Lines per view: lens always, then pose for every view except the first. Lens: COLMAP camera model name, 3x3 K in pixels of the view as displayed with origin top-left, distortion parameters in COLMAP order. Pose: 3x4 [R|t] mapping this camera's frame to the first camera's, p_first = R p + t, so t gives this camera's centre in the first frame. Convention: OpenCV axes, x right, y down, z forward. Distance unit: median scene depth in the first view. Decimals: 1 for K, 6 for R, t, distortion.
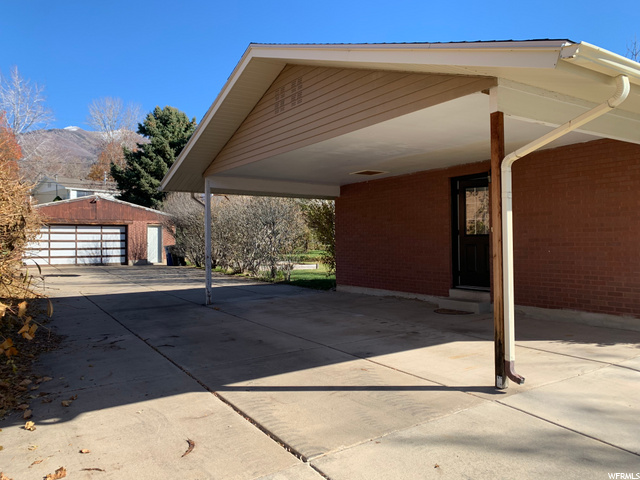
lens RADIAL K [[491.0, 0, 319.9], [0, 491.0, 239.9], [0, 0, 1]] dist [0.032447, -0.047879]
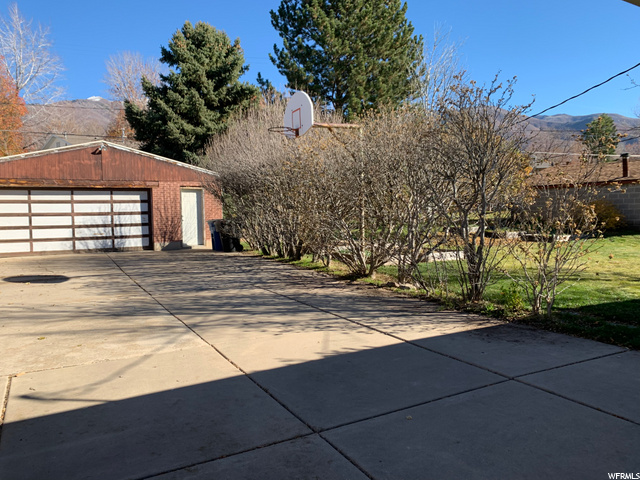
lens RADIAL K [[491.0, 0, 320.4], [0, 491.0, 237.7], [0, 0, 1]] dist [0.032447, -0.047879]
pose [[0.998983, -0.006937, -0.044555, -0.137166], [0.009753, 0.997947, 0.063295, -0.004513], [0.044024, -0.063665, 0.997000, 0.354053]]
